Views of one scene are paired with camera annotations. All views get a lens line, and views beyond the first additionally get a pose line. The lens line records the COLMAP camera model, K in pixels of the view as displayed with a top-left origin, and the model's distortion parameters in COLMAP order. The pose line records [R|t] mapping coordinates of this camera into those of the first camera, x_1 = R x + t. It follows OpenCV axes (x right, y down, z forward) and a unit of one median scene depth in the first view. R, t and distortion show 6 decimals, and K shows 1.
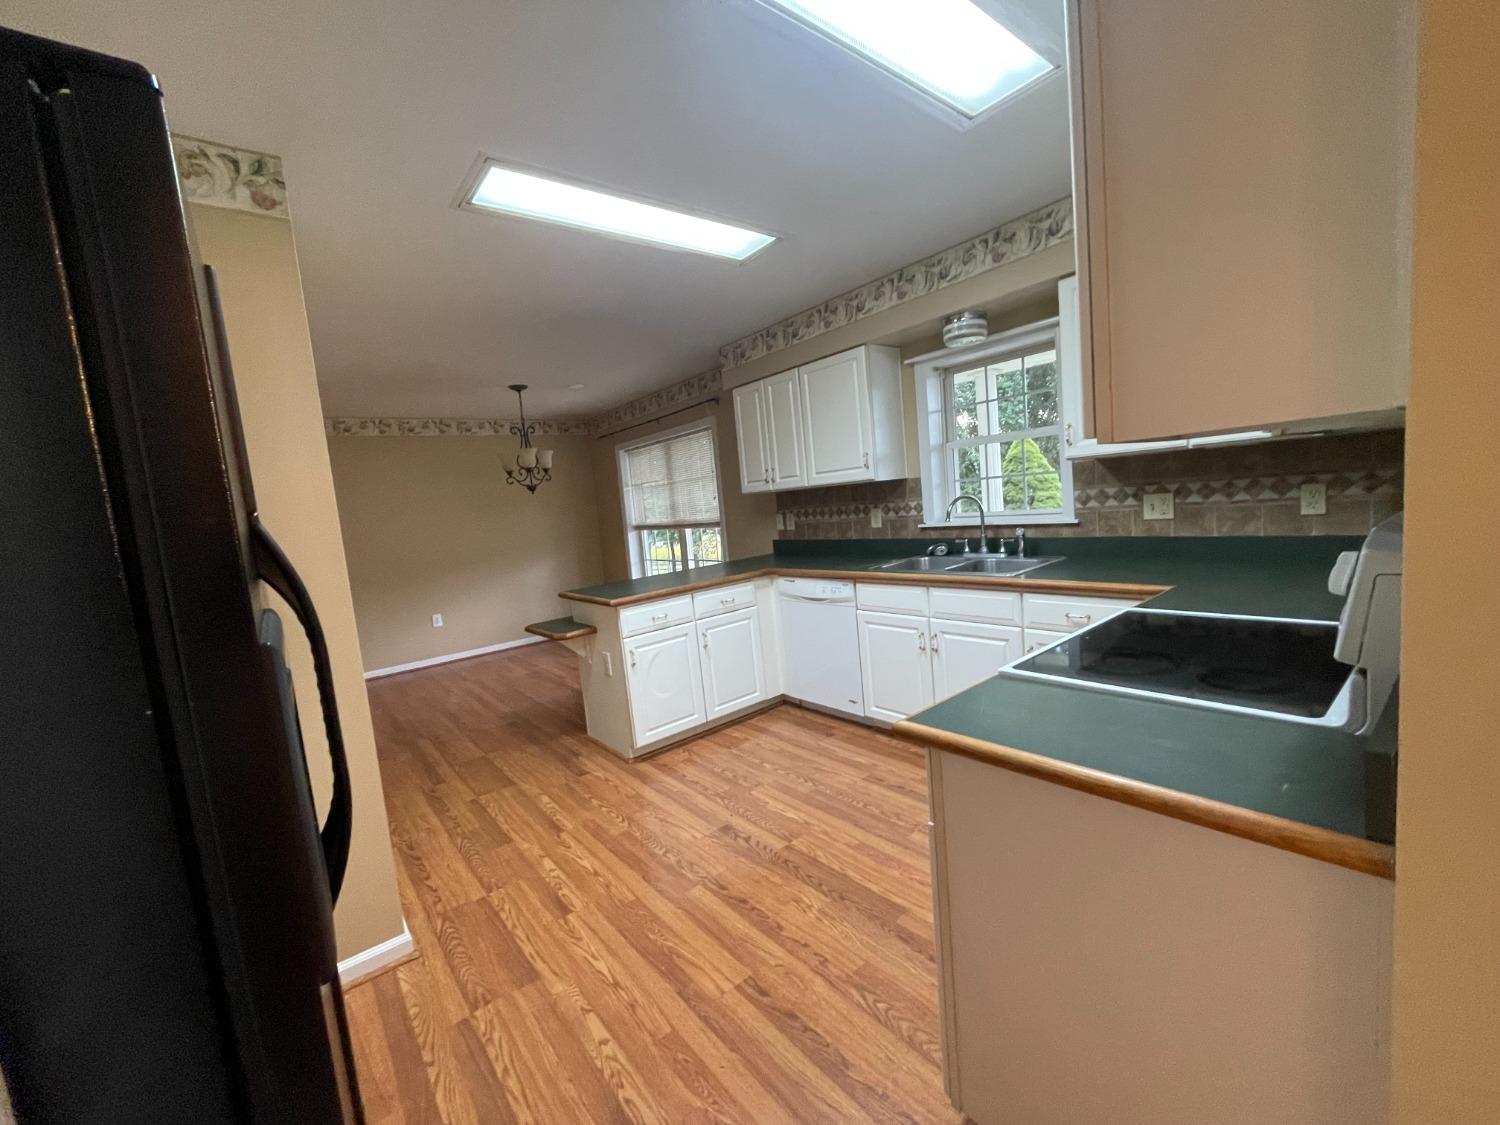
lens RADIAL K [[609.7, 0, 748.7], [0, 609.7, 559.4], [0, 0, 1]] dist [-0.003622, 0.000071]
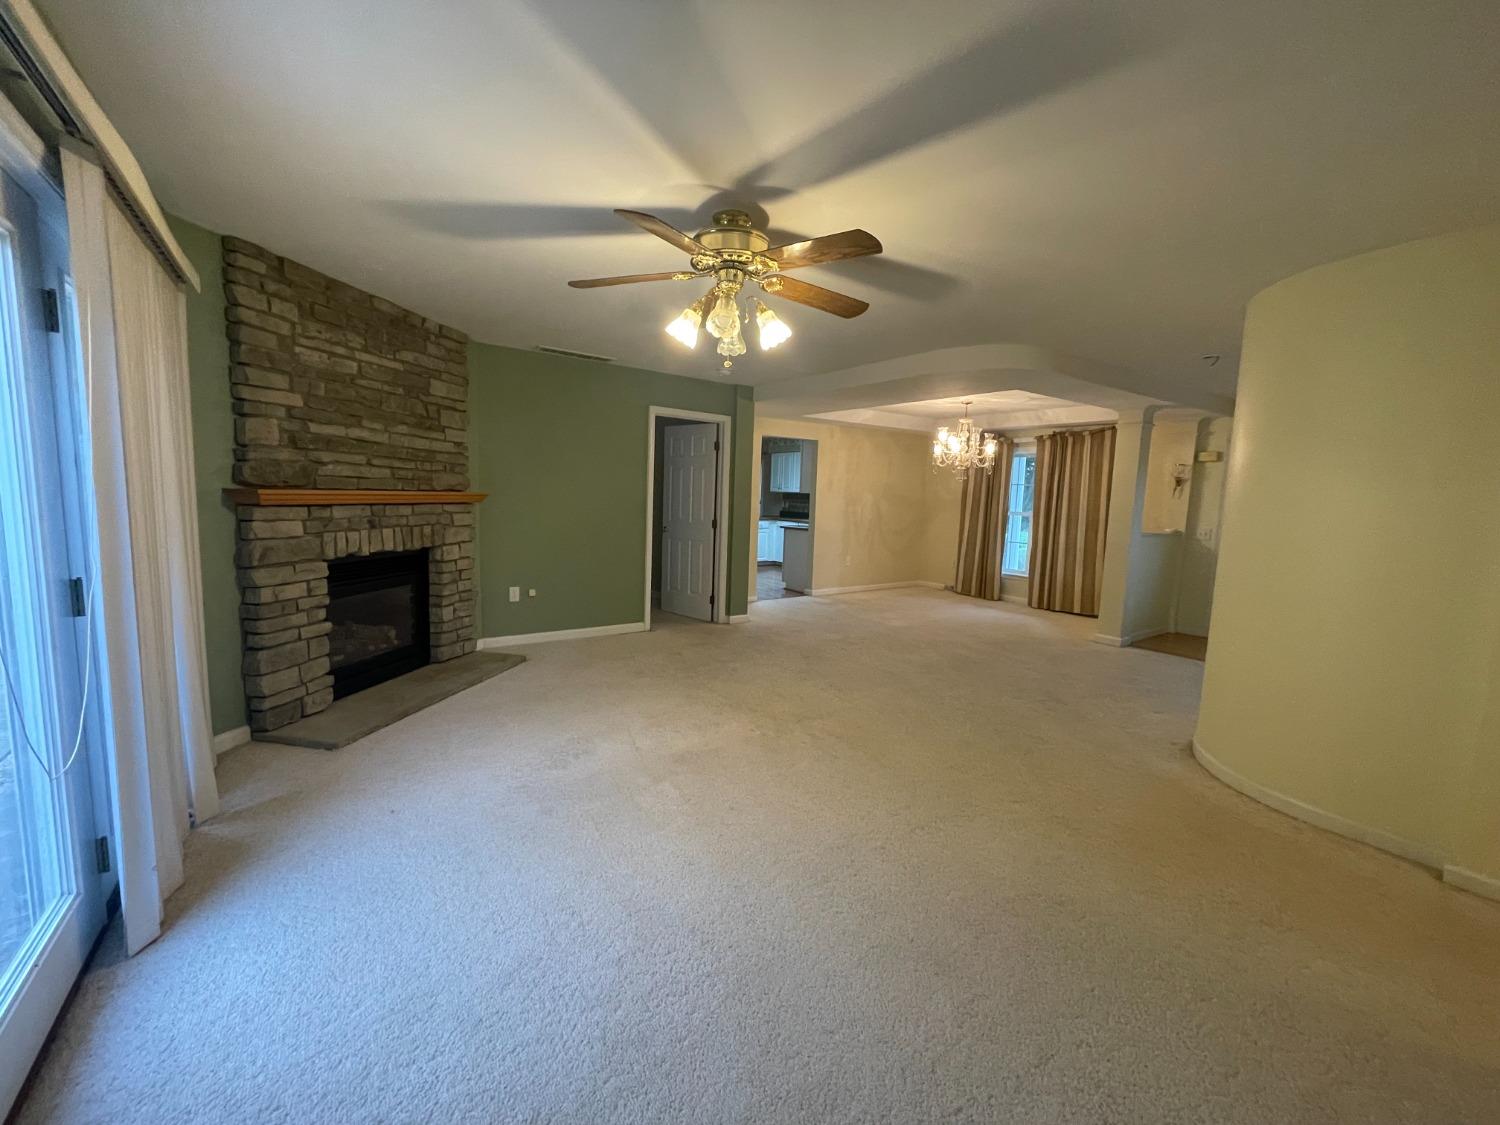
lens RADIAL K [[609.7, 0, 750.3], [0, 609.7, 561.1], [0, 0, 1]] dist [-0.003622, 0.000071]
pose [[0.990235, 0.130286, -0.049602, 0.092655], [-0.129402, 0.991377, 0.020655, 0.185289], [0.051865, -0.014035, 0.998555, -2.068189]]
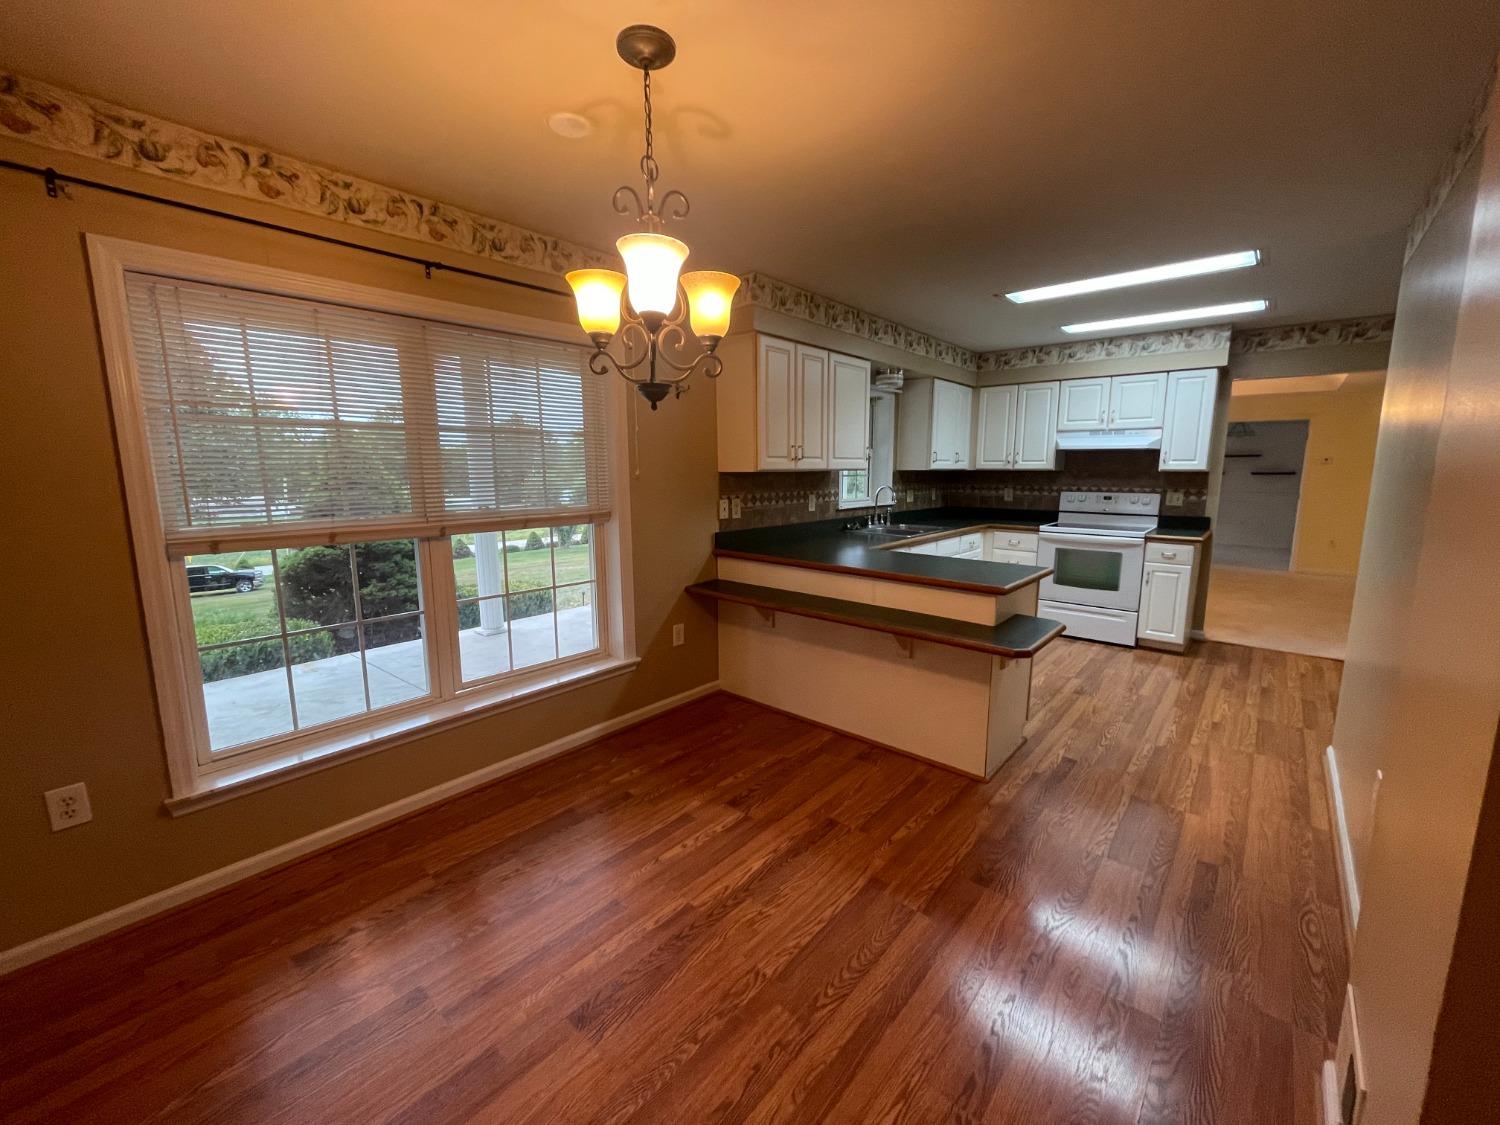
lens RADIAL K [[609.7, 0, 741.8], [0, 609.7, 566.4], [0, 0, 1]] dist [-0.003622, 0.000071]
pose [[-0.174065, -0.067302, 0.982431, -0.946999], [0.111701, 0.989873, 0.087603, -0.068593], [-0.978378, 0.124988, -0.164785, 1.410758]]
